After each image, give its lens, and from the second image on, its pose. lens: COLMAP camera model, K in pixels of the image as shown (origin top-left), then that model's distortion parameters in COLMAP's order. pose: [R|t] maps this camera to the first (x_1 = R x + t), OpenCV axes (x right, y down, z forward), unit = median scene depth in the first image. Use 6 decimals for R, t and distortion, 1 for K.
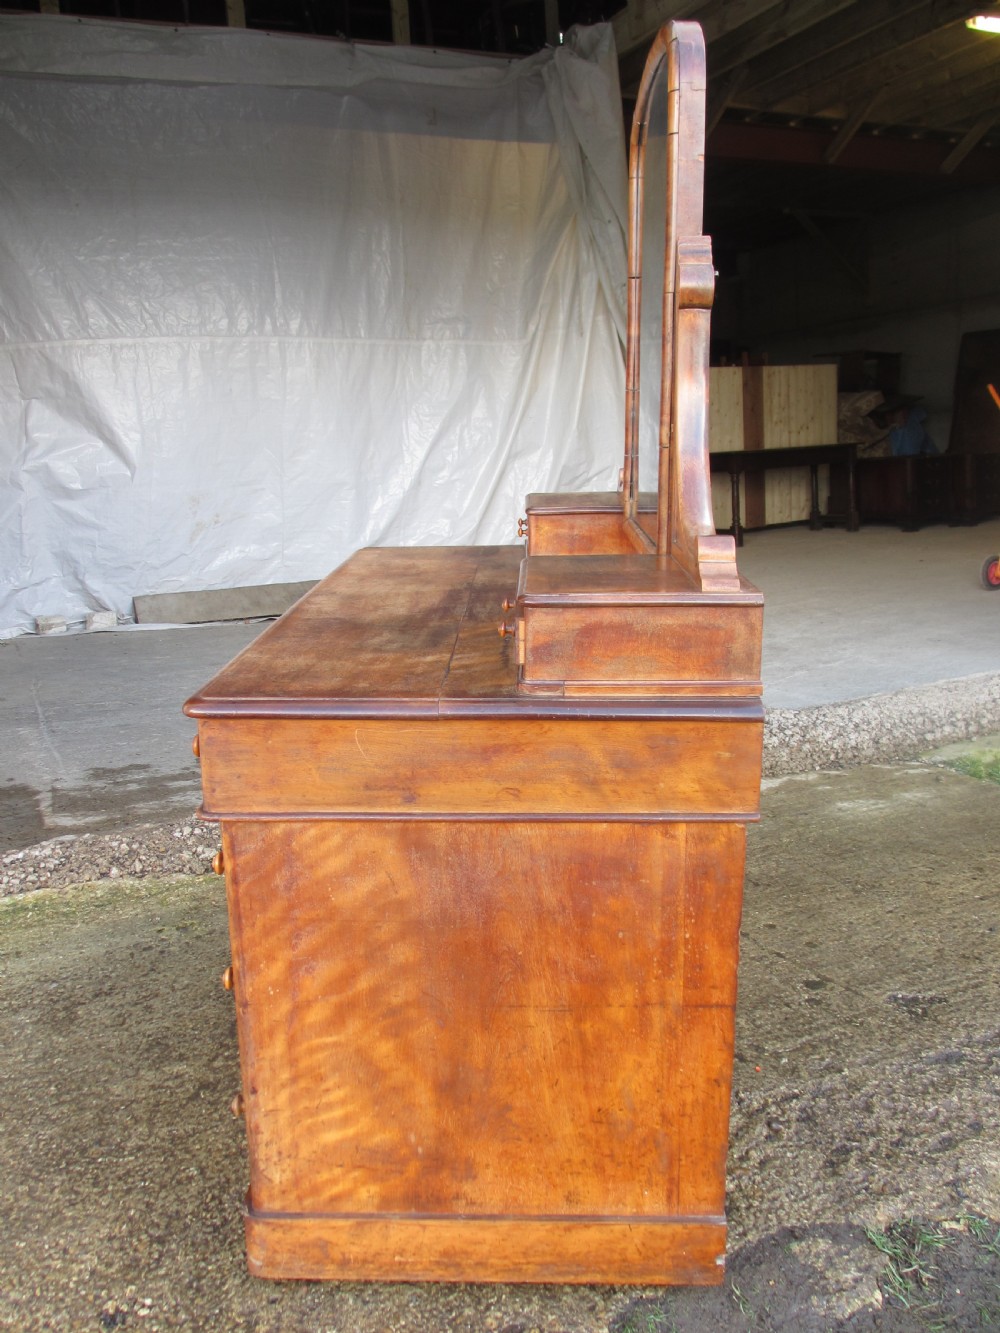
lens RADIAL K [[1115.1, 0, 485.1], [0, 1115.1, 671.6], [0, 0, 1]] dist [-0.045228, 0.010367]
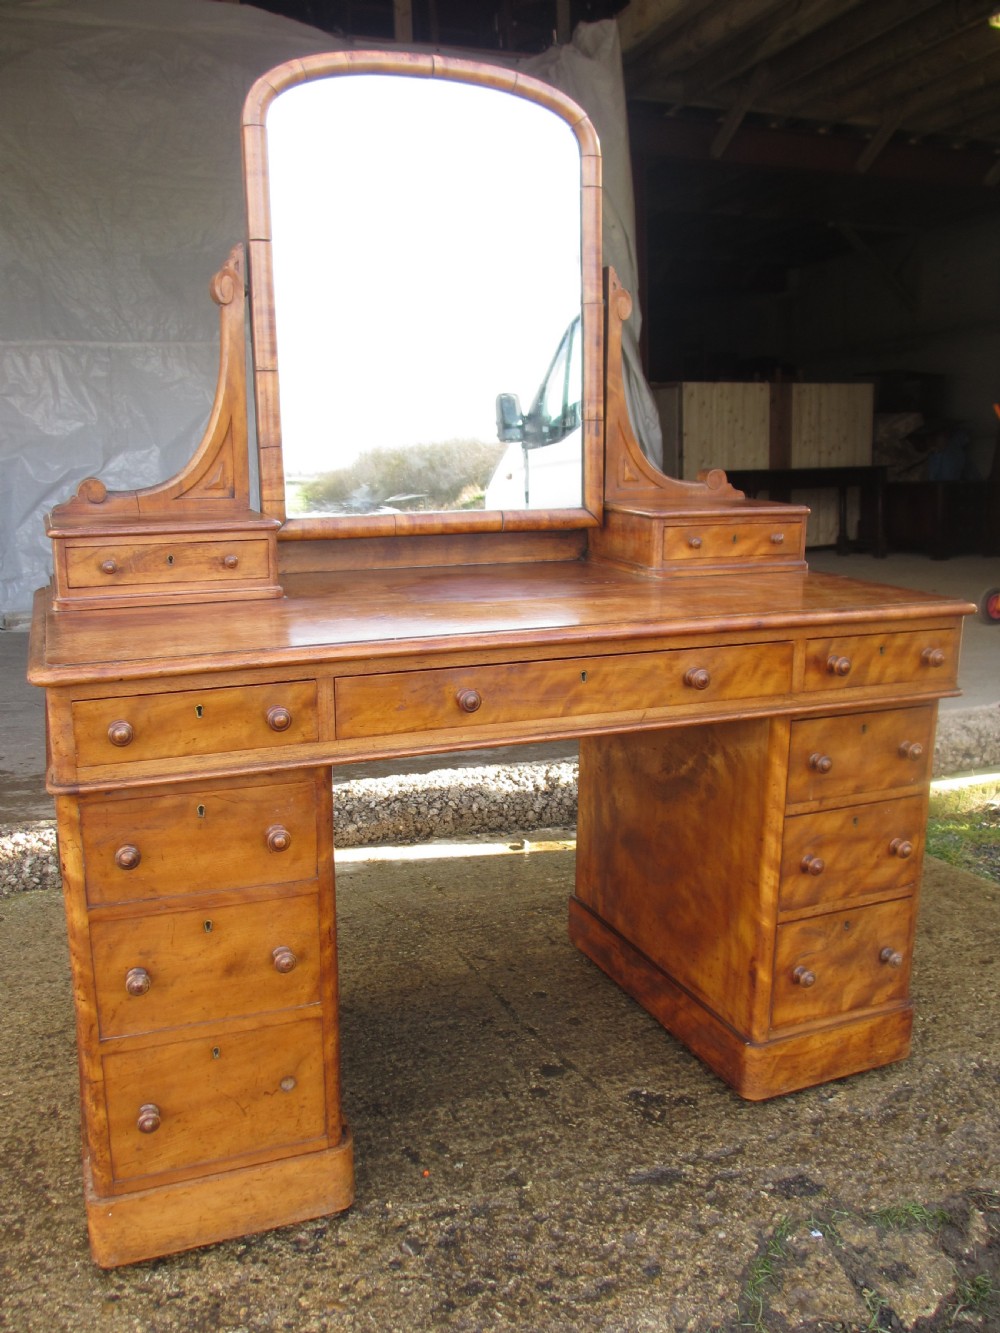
lens RADIAL K [[1115.1, 0, 494.1], [0, 1115.1, 670.1], [0, 0, 1]] dist [-0.045228, 0.010367]
pose [[0.997192, 0.043246, -0.061138, 0.093657], [-0.044106, 0.998945, -0.012788, -0.004689], [0.060520, 0.015449, 0.998047, 0.043262]]
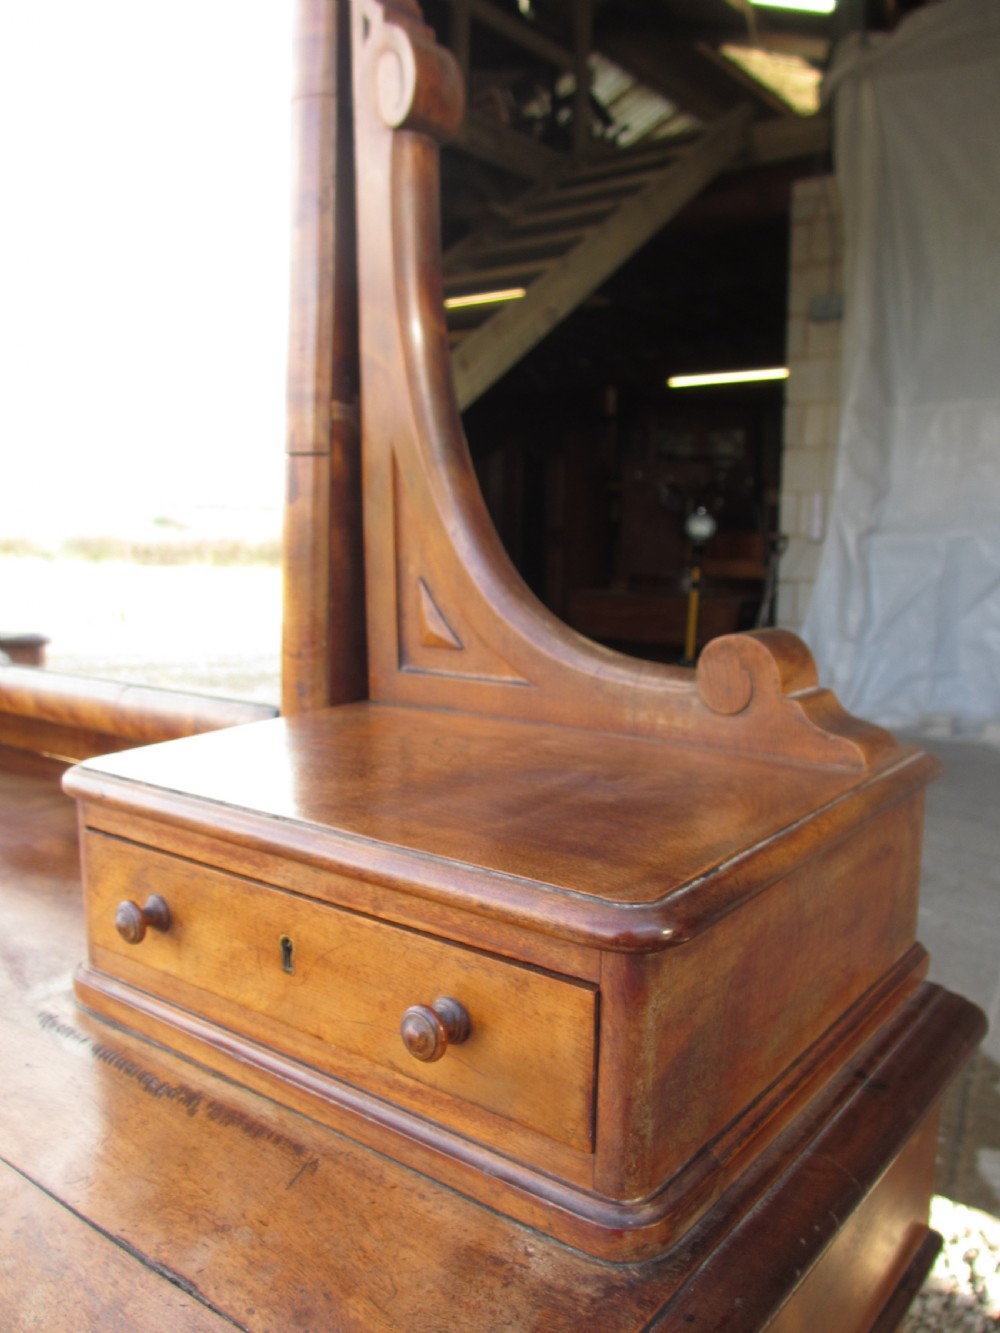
lens RADIAL K [[1115.1, 0, 509.3], [0, 1115.1, 667.2], [0, 0, 1]] dist [-0.045228, 0.010367]
pose [[0.443326, 0.156835, -0.882533, 0.195933], [-0.217543, 0.973963, 0.063804, -0.067856], [0.869562, 0.163703, 0.465902, 0.311490]]
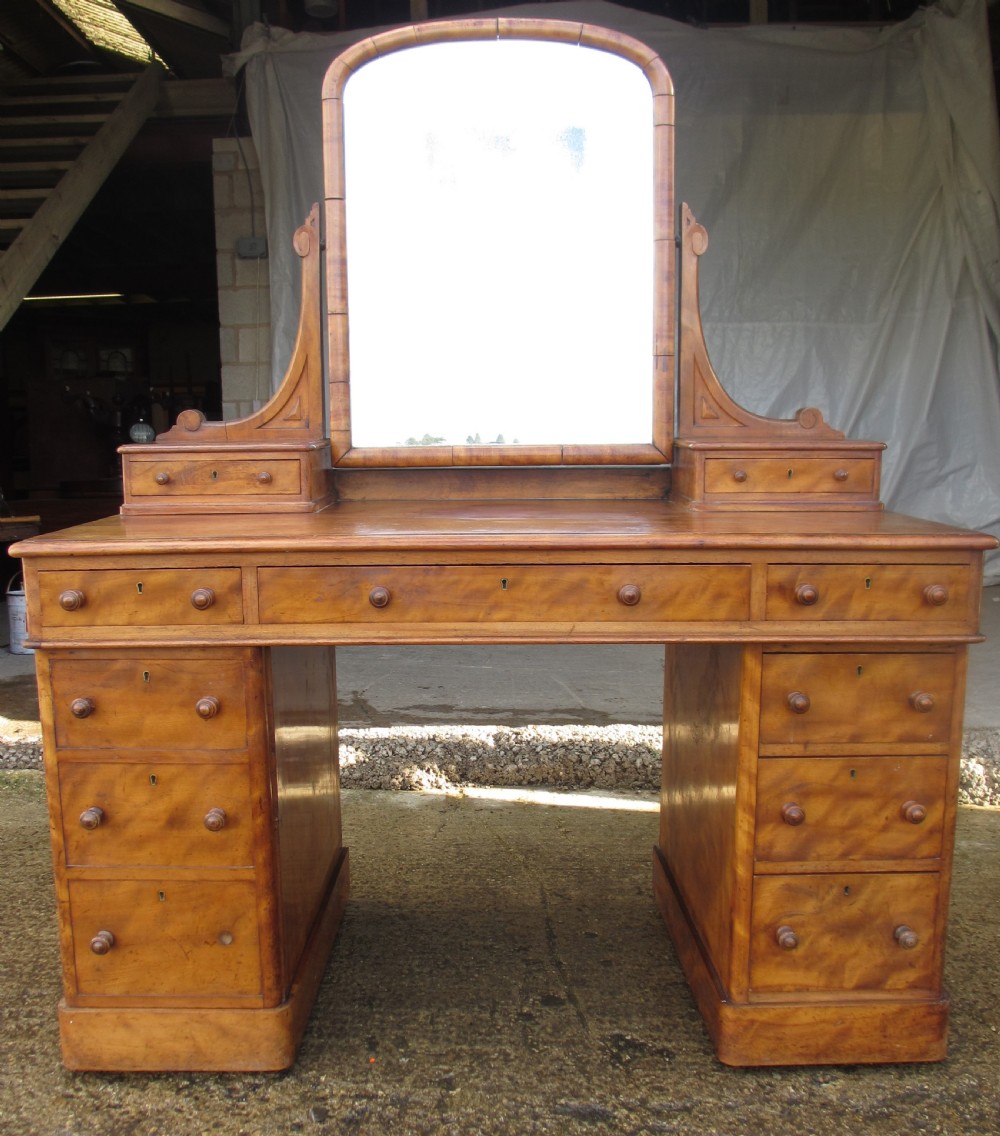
lens RADIAL K [[1122.2, 0, 500.6], [0, 1122.2, 606.8], [0, 0, 1]] dist [-0.040488, 0.000000]
pose [[0.901692, 0.092699, -0.422326, 0.191326], [-0.118222, 0.992385, -0.034587, 0.005180], [0.415904, 0.081115, 0.905784, 0.058218]]
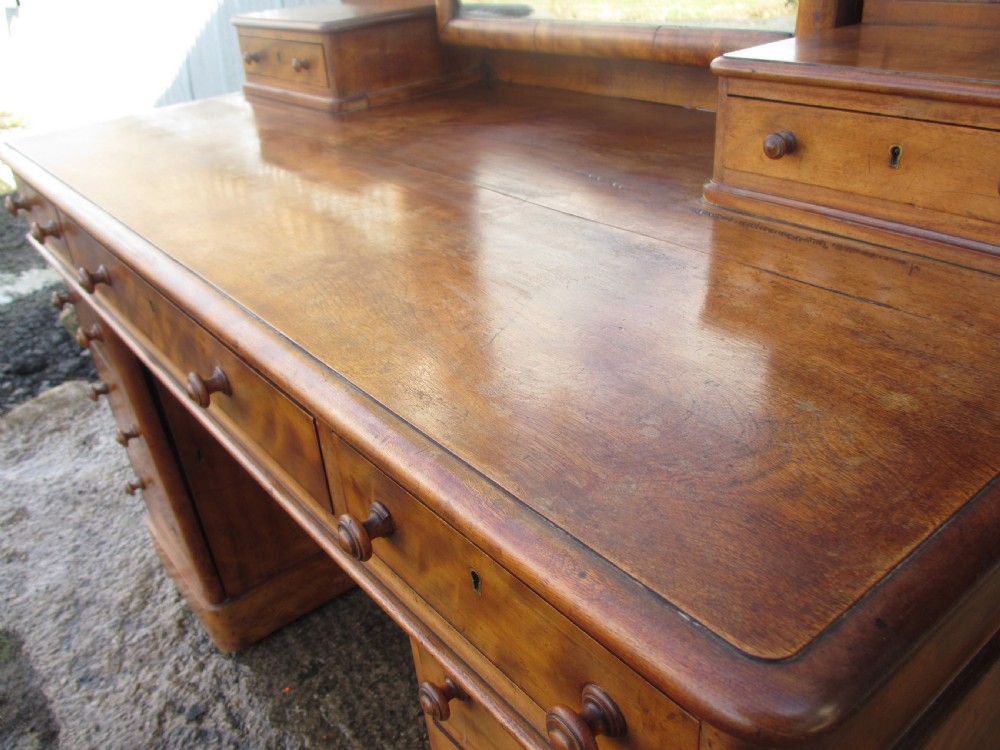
lens RADIAL K [[836.5, 0, 507.1], [0, 836.5, 393.7], [0, 0, 1]] dist [-0.045228, 0.010367]
pose [[0.236579, 0.496695, -0.835059, 0.207458], [-0.161848, 0.867596, 0.470195, -0.056823], [0.958037, 0.023914, 0.285644, 0.273241]]
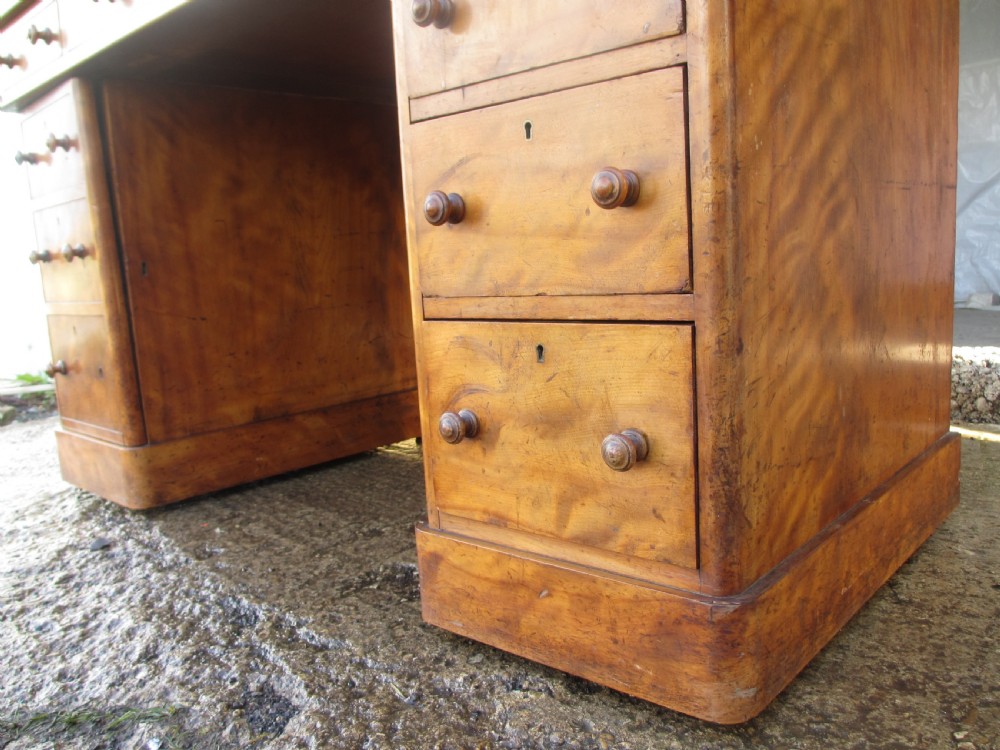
lens RADIAL K [[836.5, 0, 507.6], [0, 836.5, 384.3], [0, 0, 1]] dist [-0.045228, 0.010367]
pose [[0.368649, 0.143604, -0.918409, 0.254288], [-0.168961, 0.981889, 0.085709, 0.044008], [0.914084, 0.123579, 0.386236, 0.267457]]
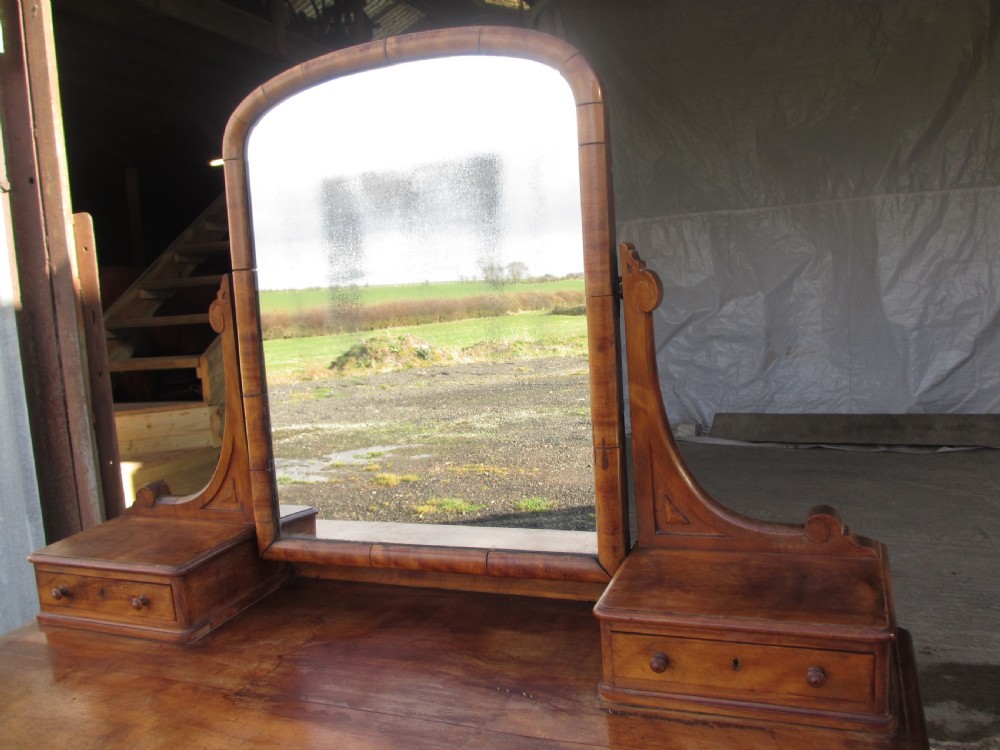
lens RADIAL K [[836.5, 0, 506.5], [0, 836.5, 387.3], [0, 0, 1]] dist [-0.045228, 0.010367]
pose [[0.679250, 0.086223, -0.728824, 0.206261], [-0.110899, 0.993730, 0.014207, -0.087831], [0.725479, 0.071176, 0.684554, 0.209080]]
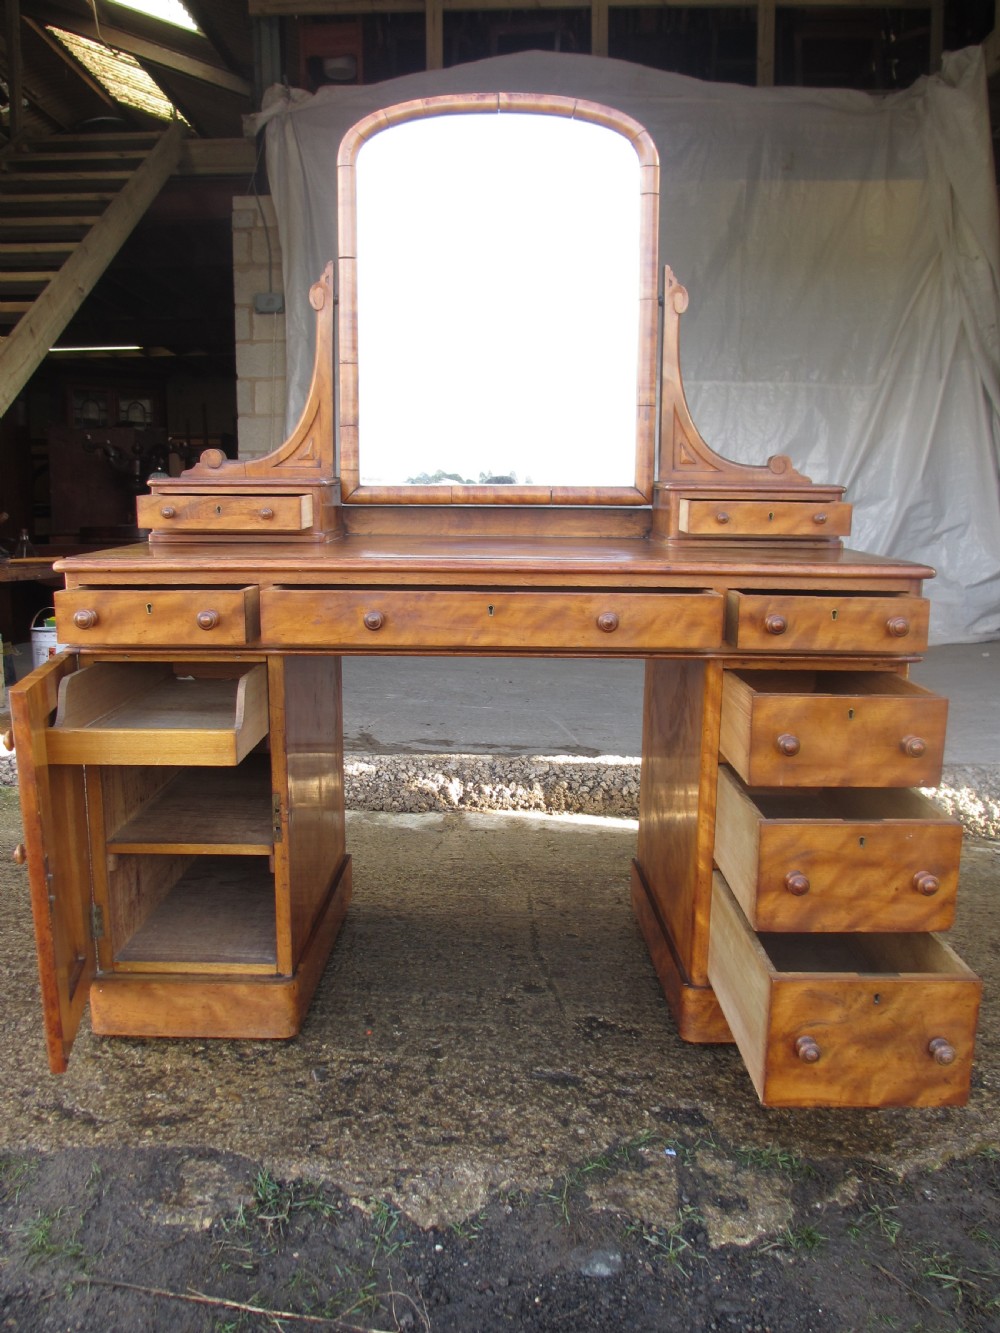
lens RADIAL K [[1115.1, 0, 499.0], [0, 1115.1, 672.4], [0, 0, 1]] dist [-0.045228, 0.010367]
pose [[0.896137, 0.110569, -0.429783, 0.207489], [-0.134717, 0.990541, -0.026064, 0.014519], [0.422836, 0.081256, 0.902556, 0.037270]]
